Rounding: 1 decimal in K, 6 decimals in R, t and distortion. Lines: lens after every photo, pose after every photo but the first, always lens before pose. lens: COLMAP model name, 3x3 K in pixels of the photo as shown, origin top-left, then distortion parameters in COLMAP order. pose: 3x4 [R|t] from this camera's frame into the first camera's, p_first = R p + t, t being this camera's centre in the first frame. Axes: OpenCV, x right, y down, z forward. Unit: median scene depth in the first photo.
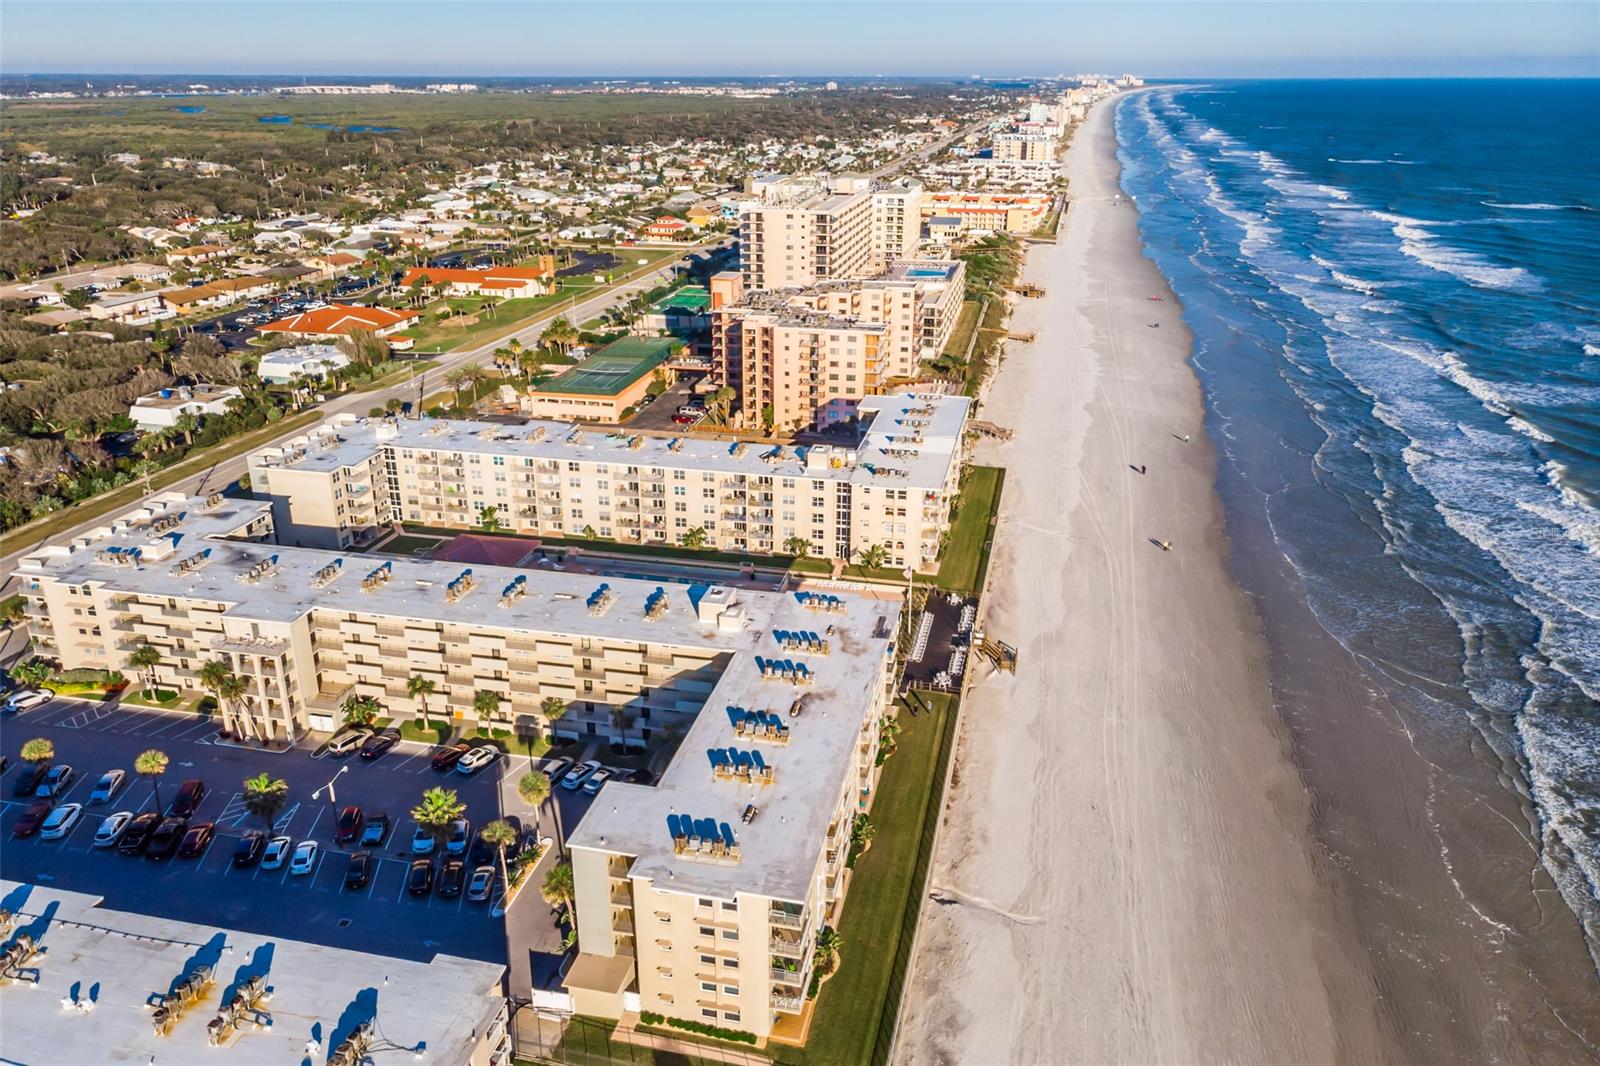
lens RADIAL K [[1157.1, 0, 800.0], [0, 1157.1, 533.0], [0, 0, 1]] dist [0.107182, -0.280637]
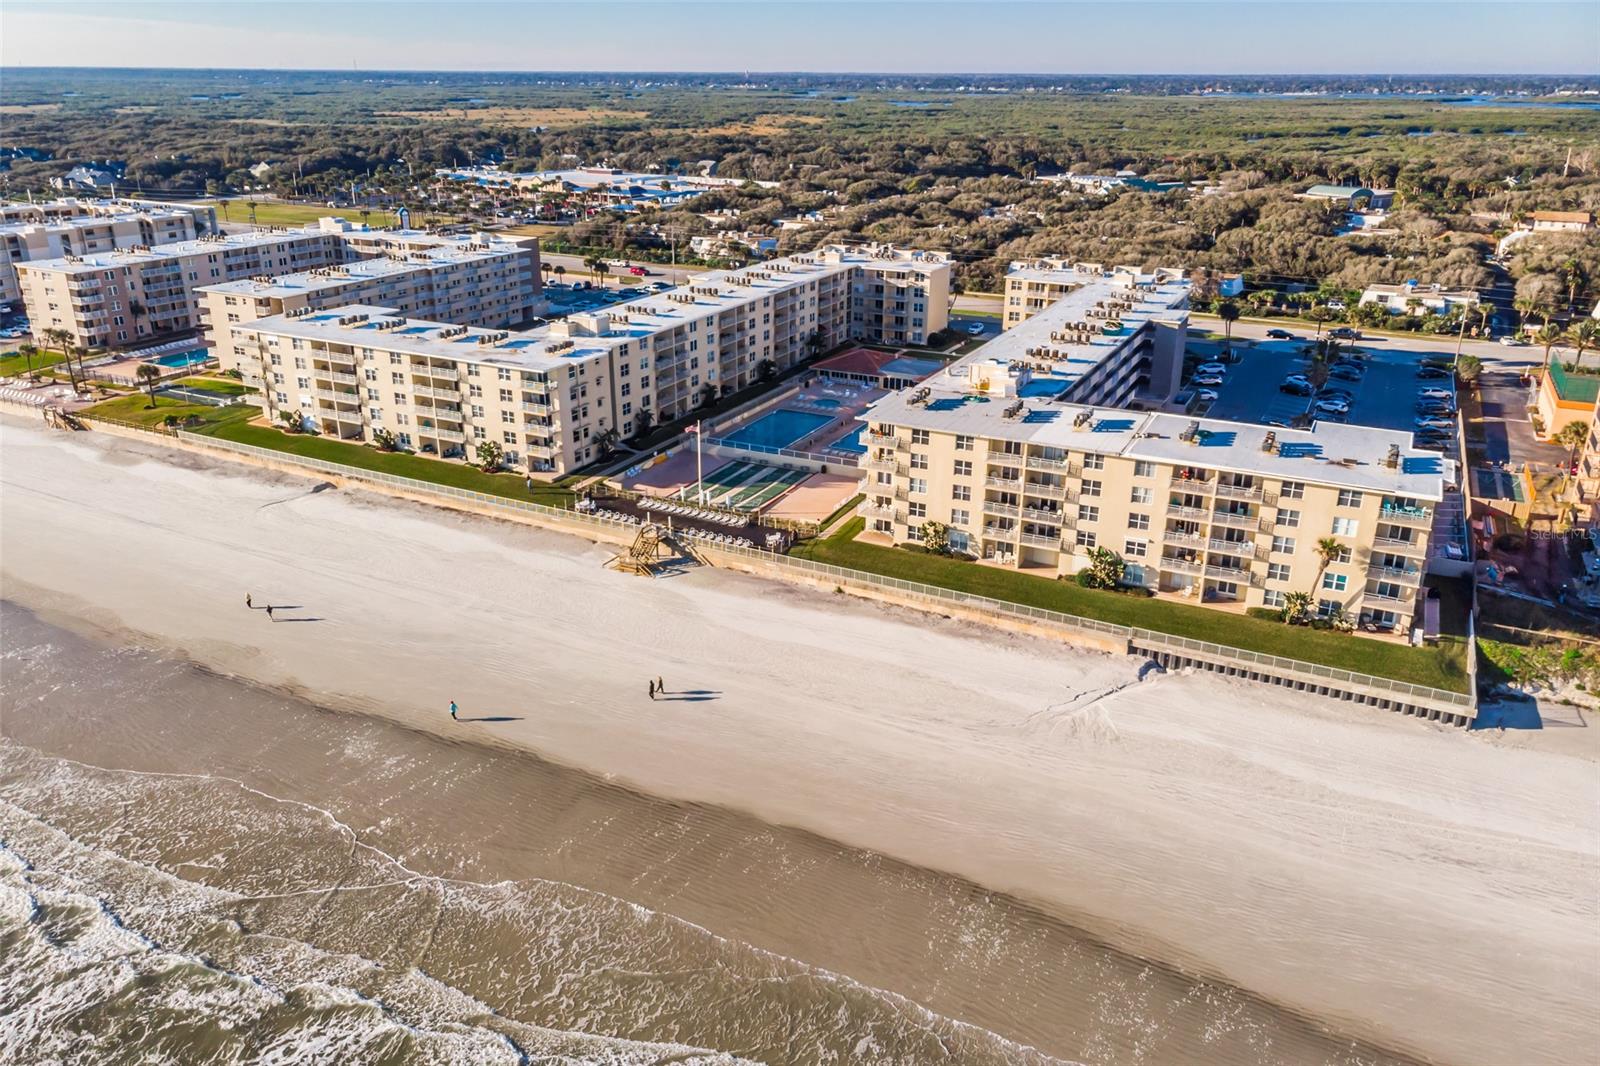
lens RADIAL K [[1157.1, 0, 800.0], [0, 1157.1, 533.0], [0, 0, 1]] dist [0.107182, -0.280637]
pose [[-0.249016, 0.353144, -0.901821, 0.740340], [-0.358894, 0.831213, 0.424595, -0.248621], [0.899548, 0.429389, -0.080244, 0.993795]]
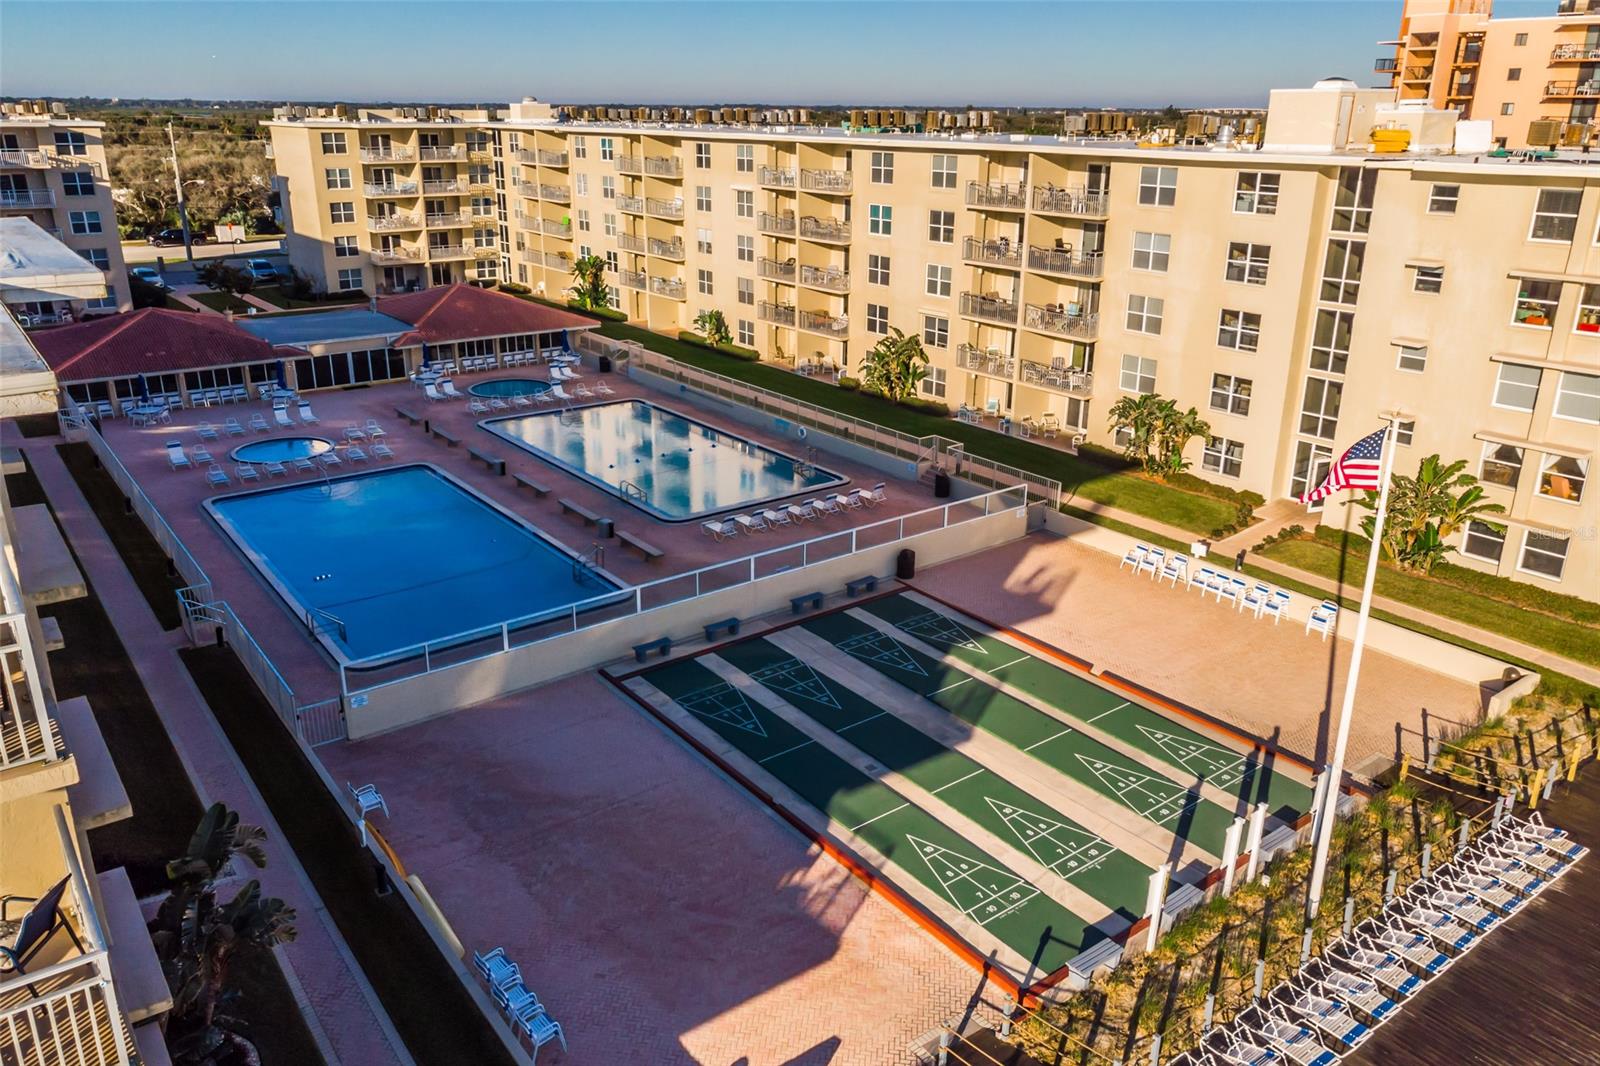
lens RADIAL K [[1166.6, 0, 800.0], [0, 1166.6, 533.0], [0, 0, 1]] dist [0.019259, -0.003807]
pose [[0.762061, 0.223641, -0.607657, 0.109345], [-0.242736, 0.968692, 0.052101, 0.041647], [0.600285, 0.107796, 0.792489, 0.723991]]
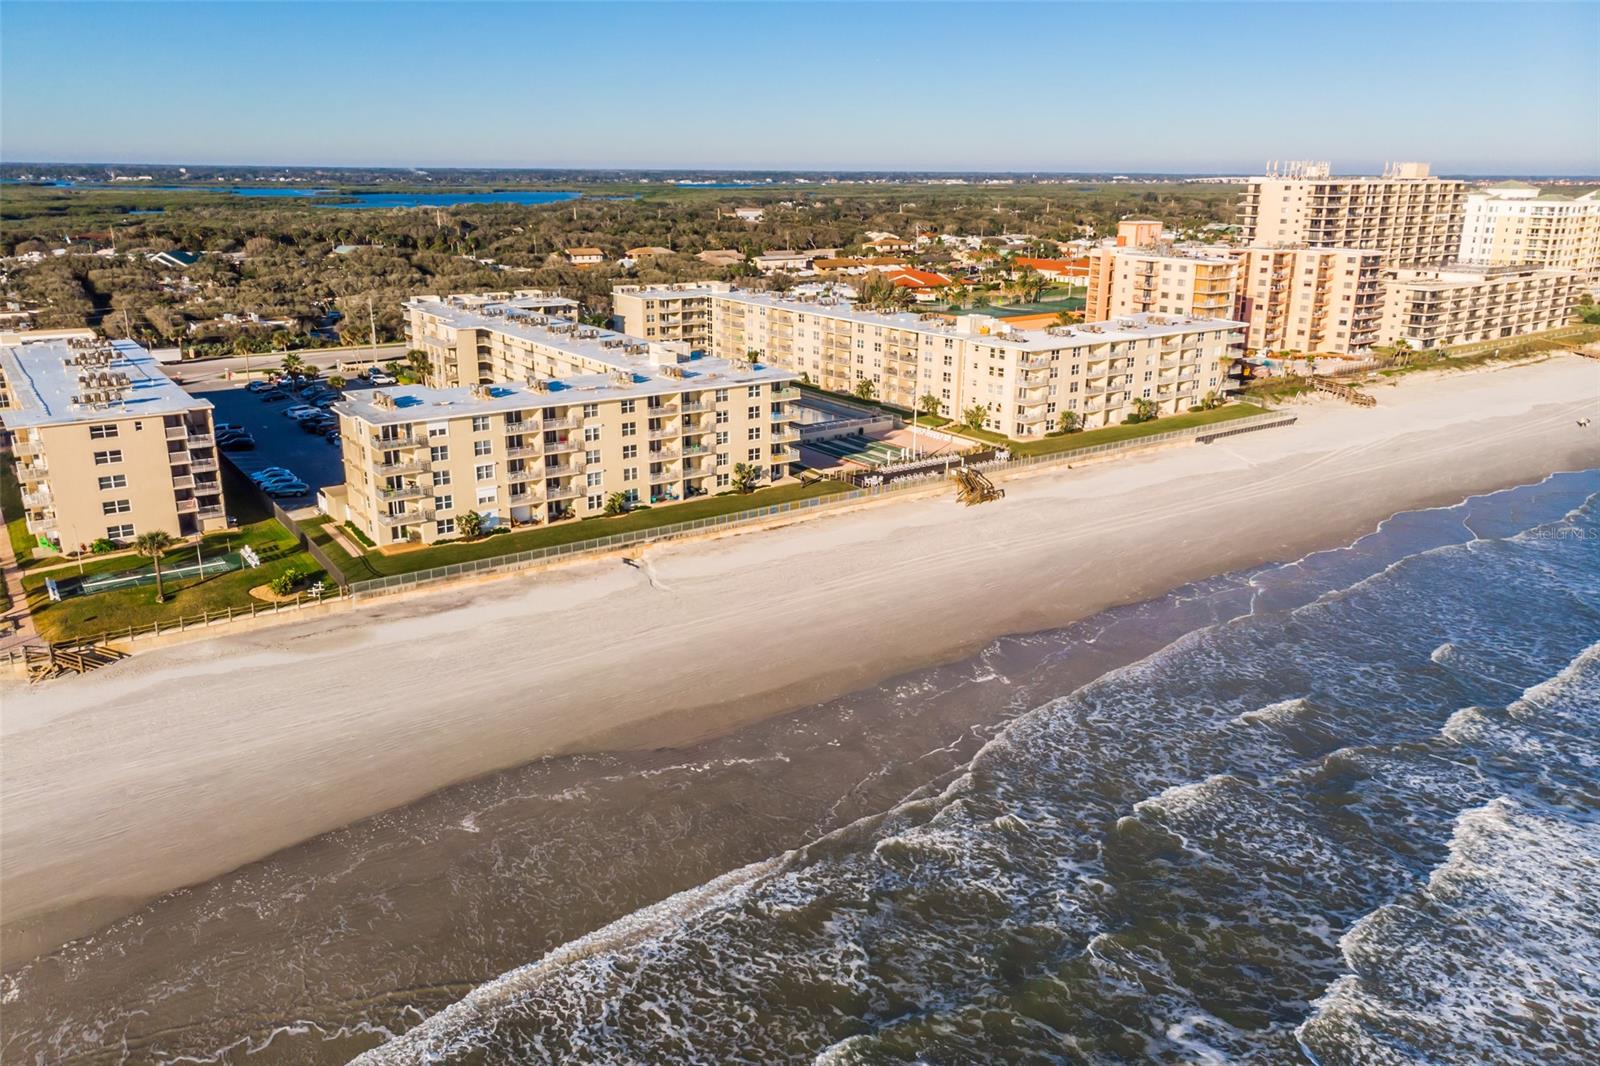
lens RADIAL K [[1157.1, 0, 800.0], [0, 1157.1, 533.0], [0, 0, 1]] dist [0.107182, -0.280637]
pose [[0.750039, 0.199331, -0.630641, 0.593560], [-0.246839, 0.968973, 0.012697, 0.140300], [0.613605, 0.146143, 0.775971, 0.126958]]
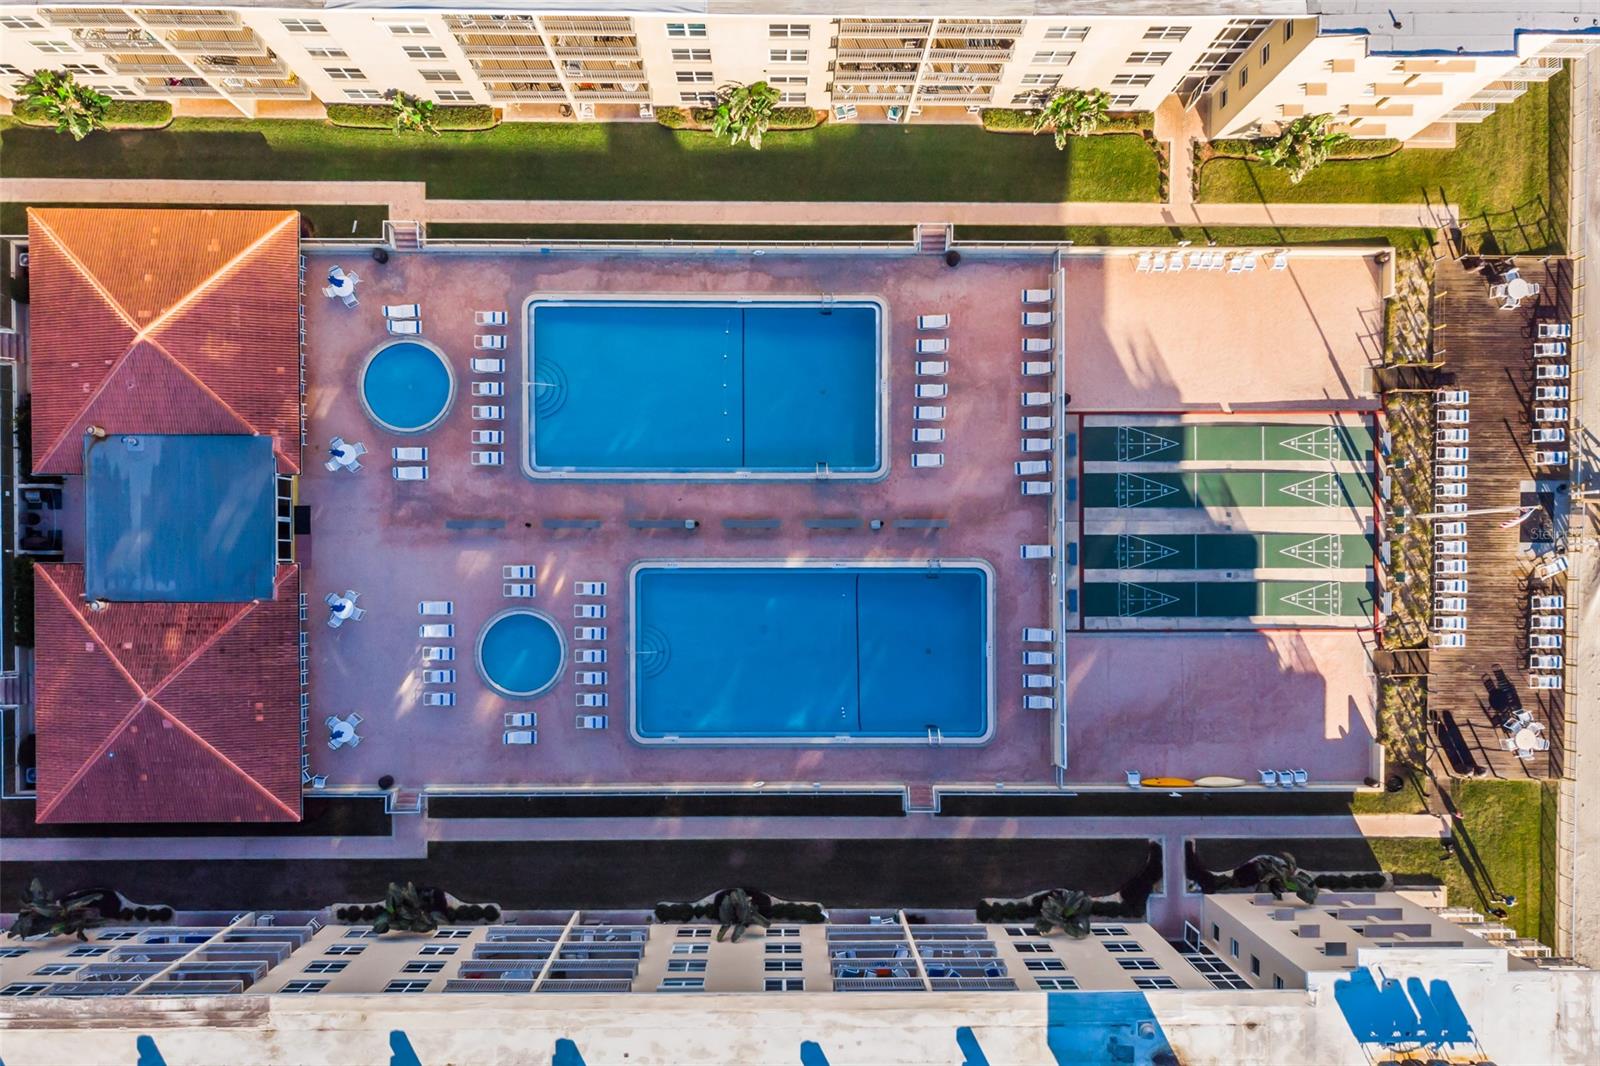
lens RADIAL K [[1166.6, 0, 800.0], [0, 1166.6, 533.0], [0, 0, 1]] dist [0.019259, -0.003807]
pose [[0.977412, -0.210684, 0.016649, -0.107825], [0.064206, 0.371072, 0.926382, -0.261292], [-0.201352, -0.904388, 0.376217, 0.771229]]
